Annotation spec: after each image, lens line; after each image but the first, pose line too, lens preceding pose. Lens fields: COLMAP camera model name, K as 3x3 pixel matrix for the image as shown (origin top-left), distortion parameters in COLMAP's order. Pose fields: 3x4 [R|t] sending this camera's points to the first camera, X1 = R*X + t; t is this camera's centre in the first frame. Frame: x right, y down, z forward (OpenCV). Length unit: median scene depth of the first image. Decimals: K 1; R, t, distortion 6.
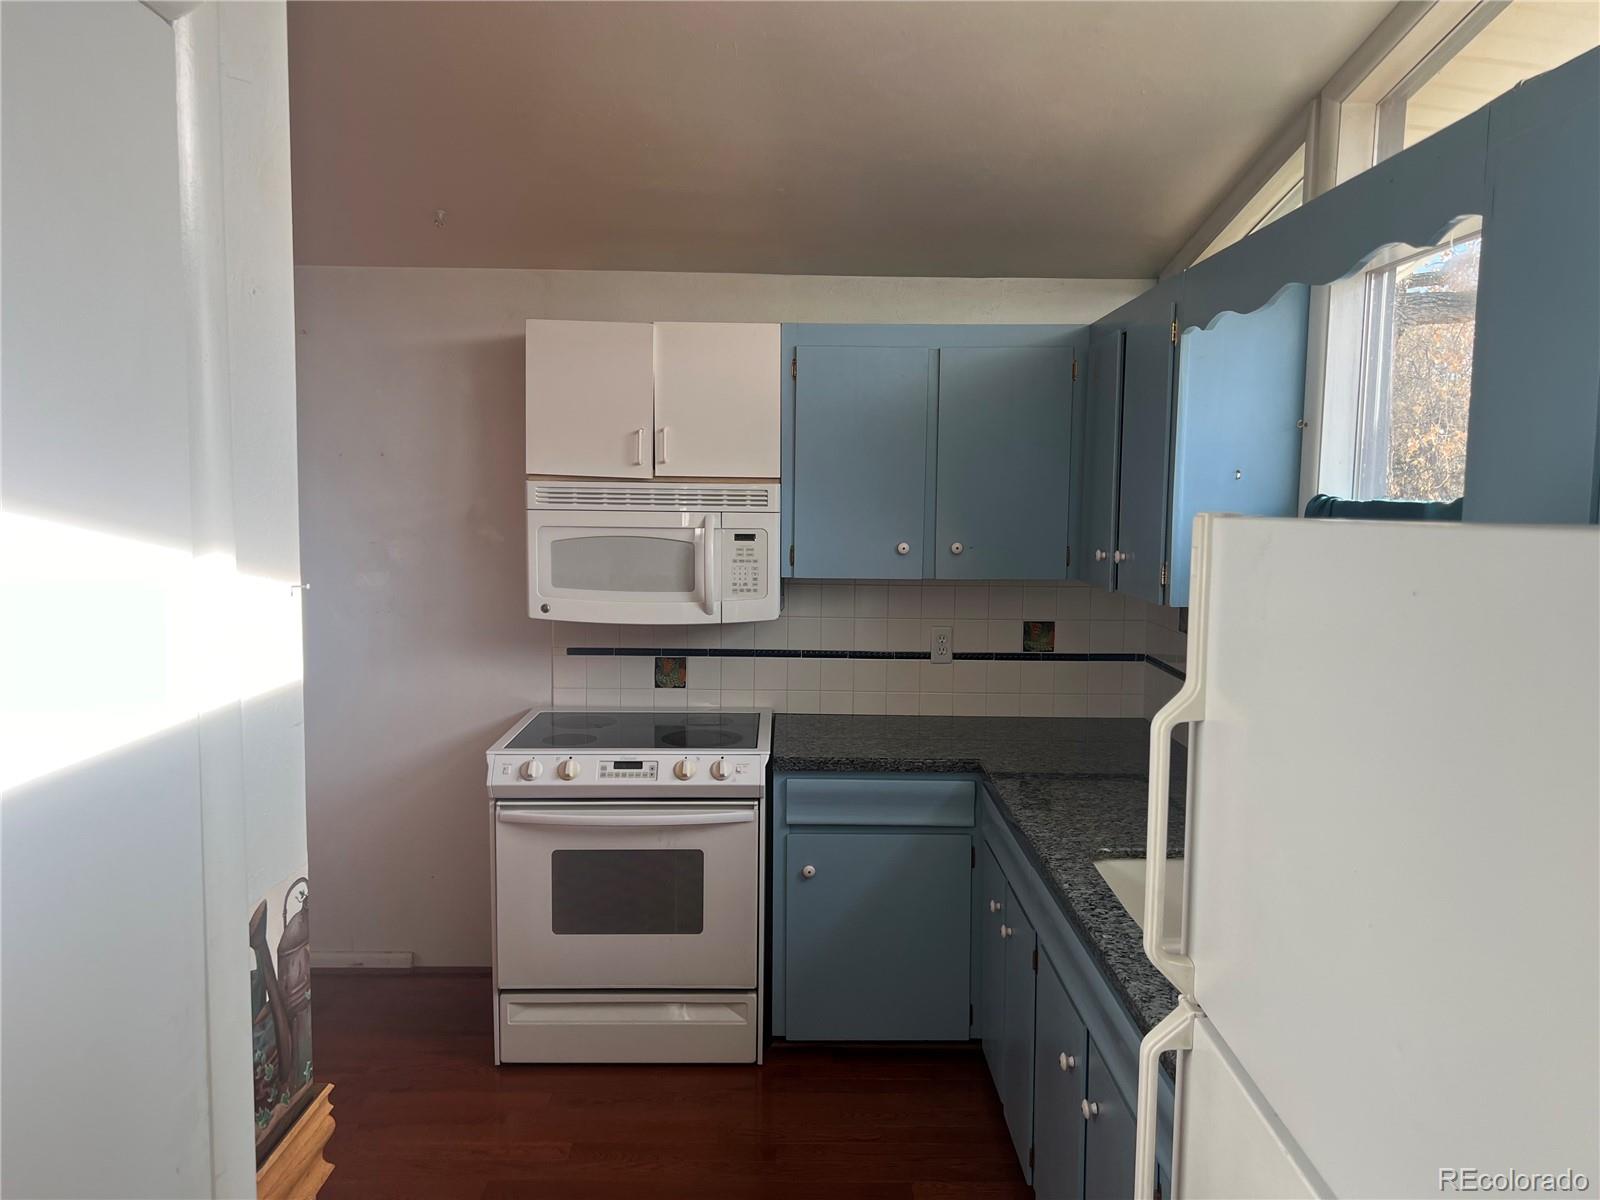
lens RADIAL K [[1190.9, 0, 803.4], [0, 1190.9, 600.6], [0, 0, 1]] dist [0.044025, -0.000310]
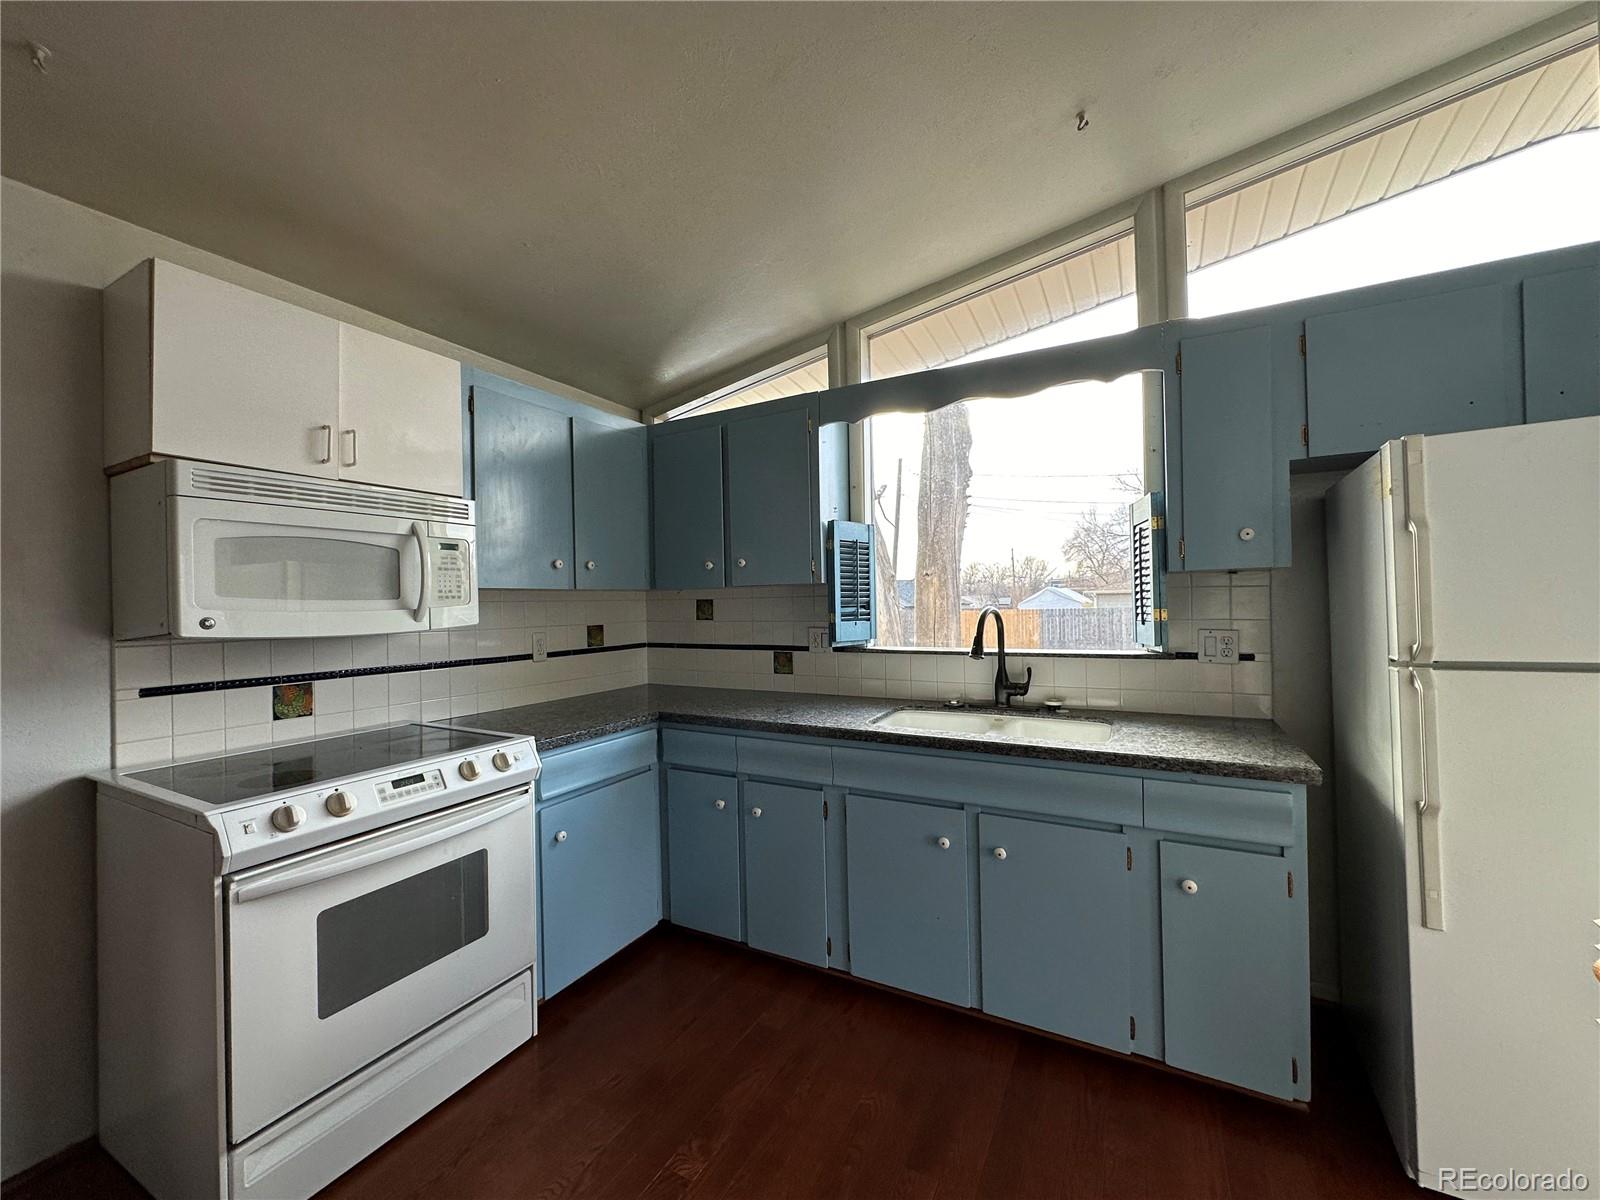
lens RADIAL K [[647.6, 0, 801.5], [0, 647.6, 596.4], [0, 0, 1]] dist [-0.014593, -0.000080]
pose [[0.474145, -0.008925, 0.880401, -0.402243], [0.105062, 0.993377, -0.046511, 0.049573], [-0.874156, 0.114550, 0.471943, 0.462298]]
